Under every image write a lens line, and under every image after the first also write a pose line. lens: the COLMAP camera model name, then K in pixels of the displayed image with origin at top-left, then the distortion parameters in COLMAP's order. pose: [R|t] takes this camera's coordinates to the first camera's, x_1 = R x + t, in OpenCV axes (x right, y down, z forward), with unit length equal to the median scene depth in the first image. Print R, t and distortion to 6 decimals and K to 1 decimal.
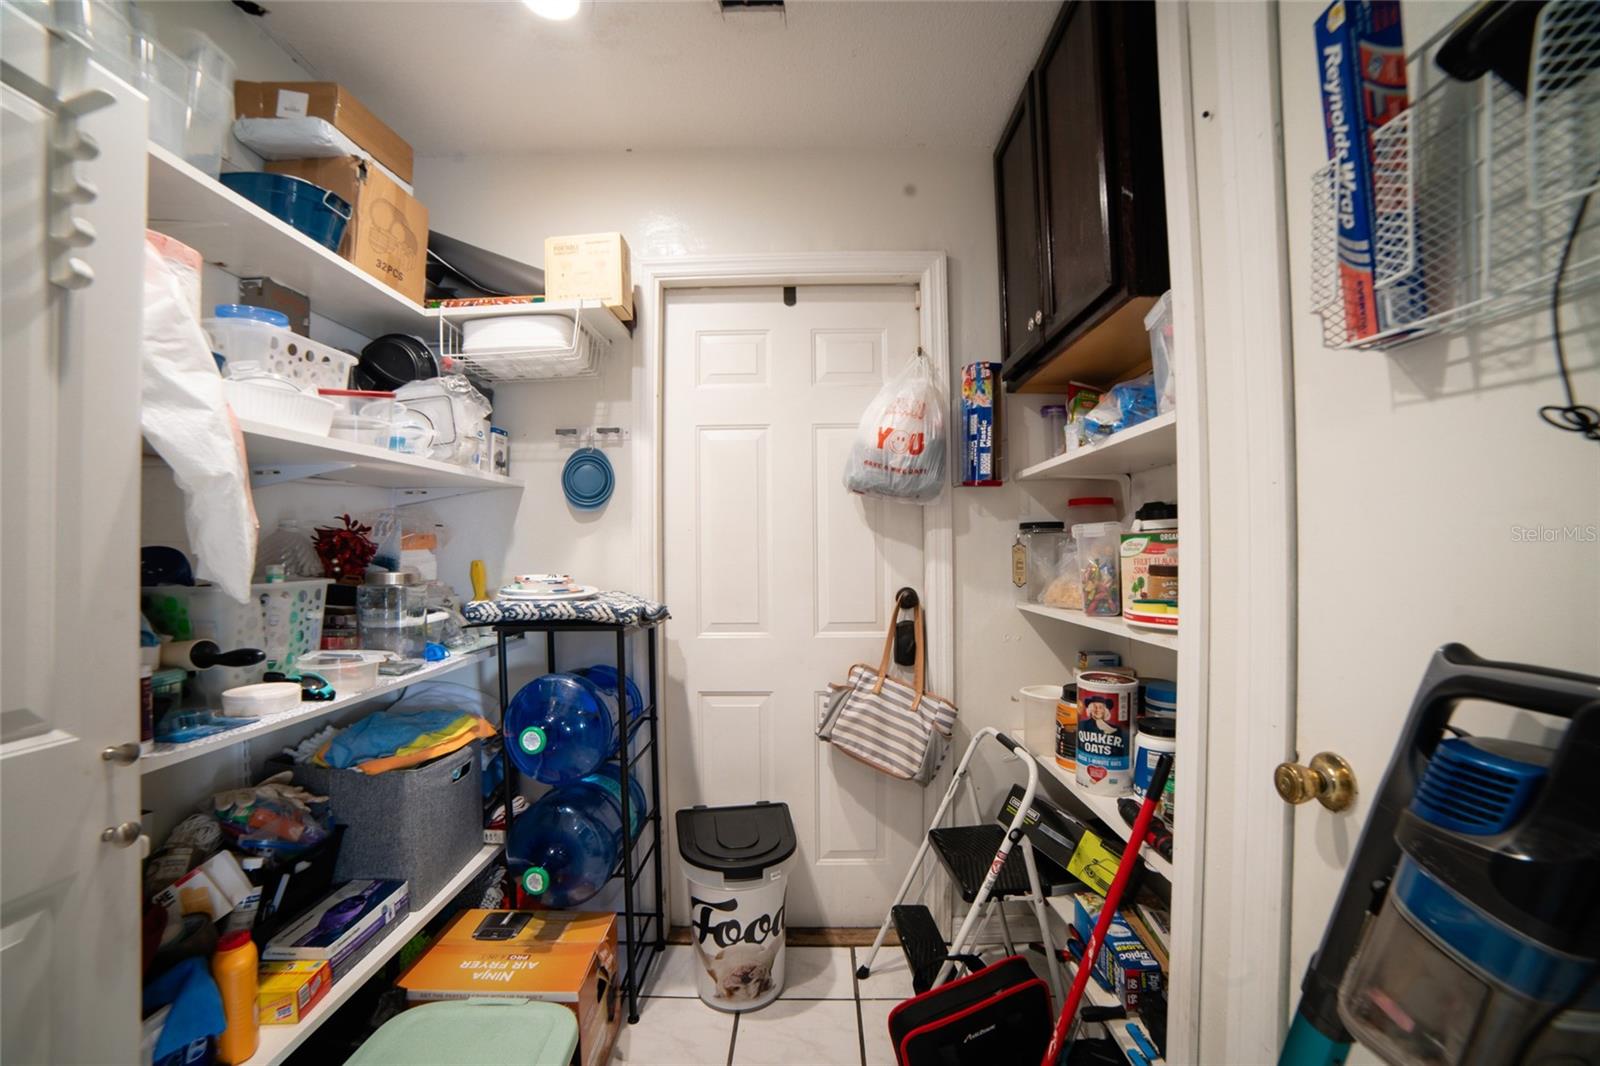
lens RADIAL K [[663.2, 0, 802.4], [0, 663.2, 546.2], [0, 0, 1]] dist [-0.107735, 0.038922]
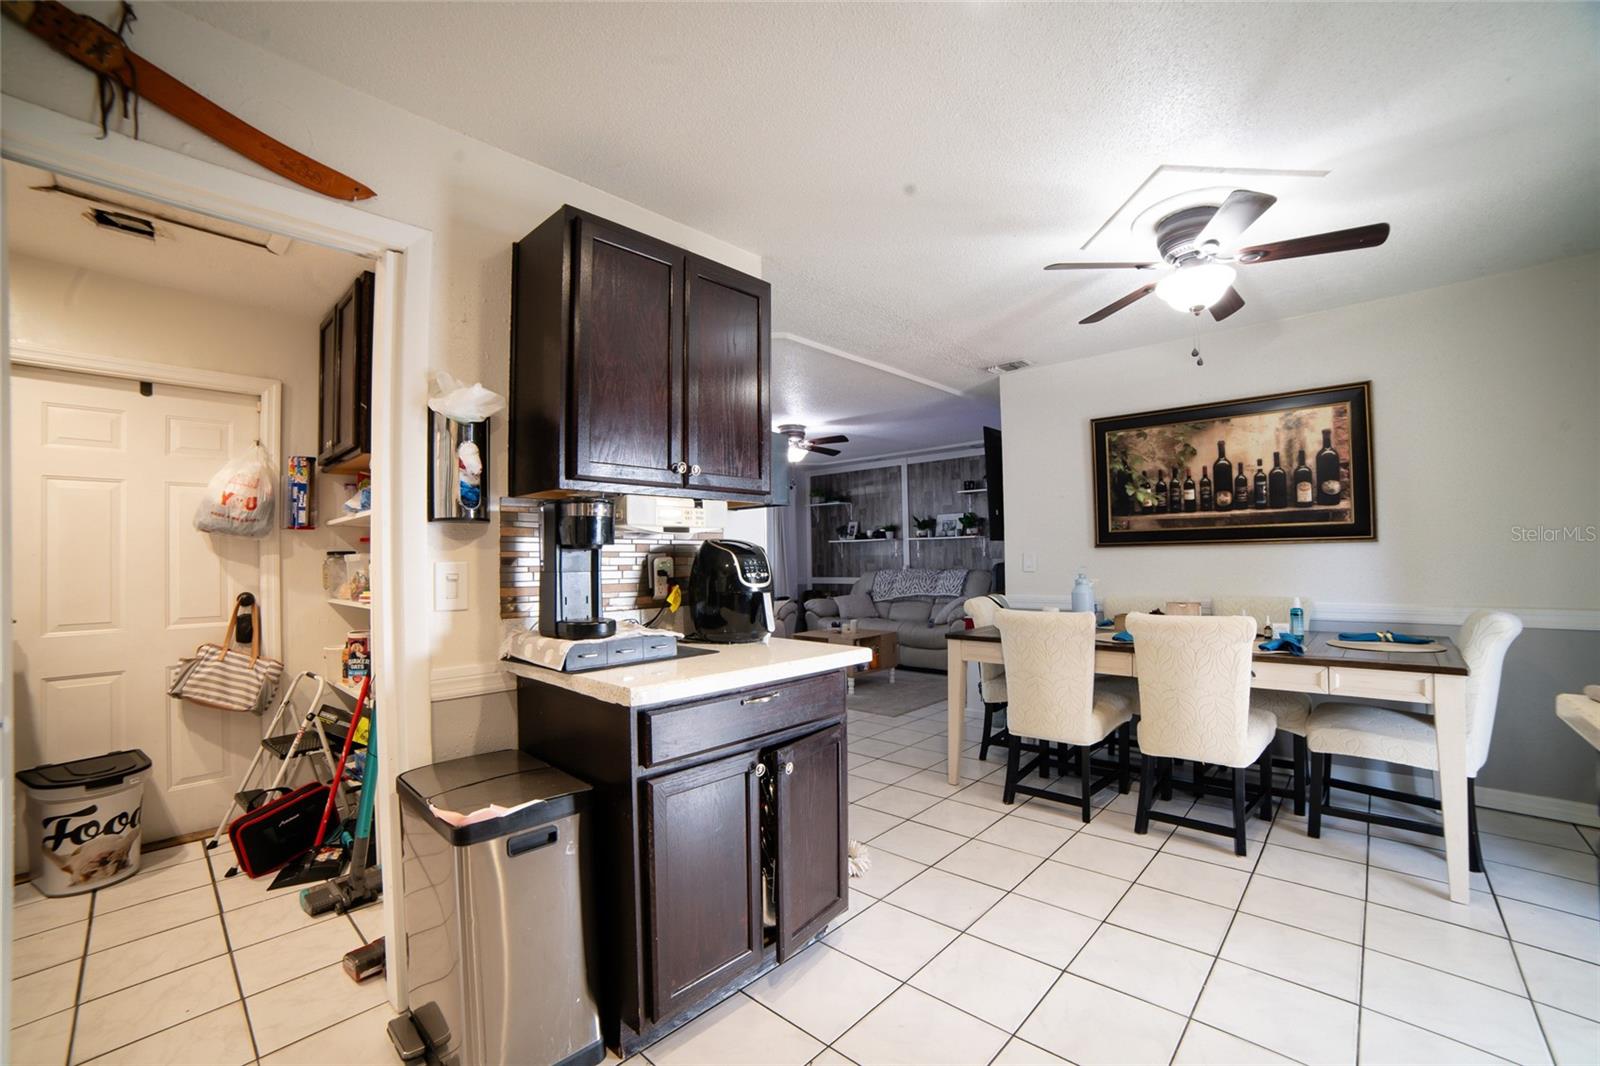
lens RADIAL K [[658.2, 0, 802.2], [0, 658.2, 548.2], [0, 0, 1]] dist [-0.086696, 0.028627]
pose [[0.668320, 0.008781, 0.743822, -0.065122], [0.003707, 0.999879, -0.015134, -0.015085], [-0.743865, 0.012872, 0.668206, -1.022563]]
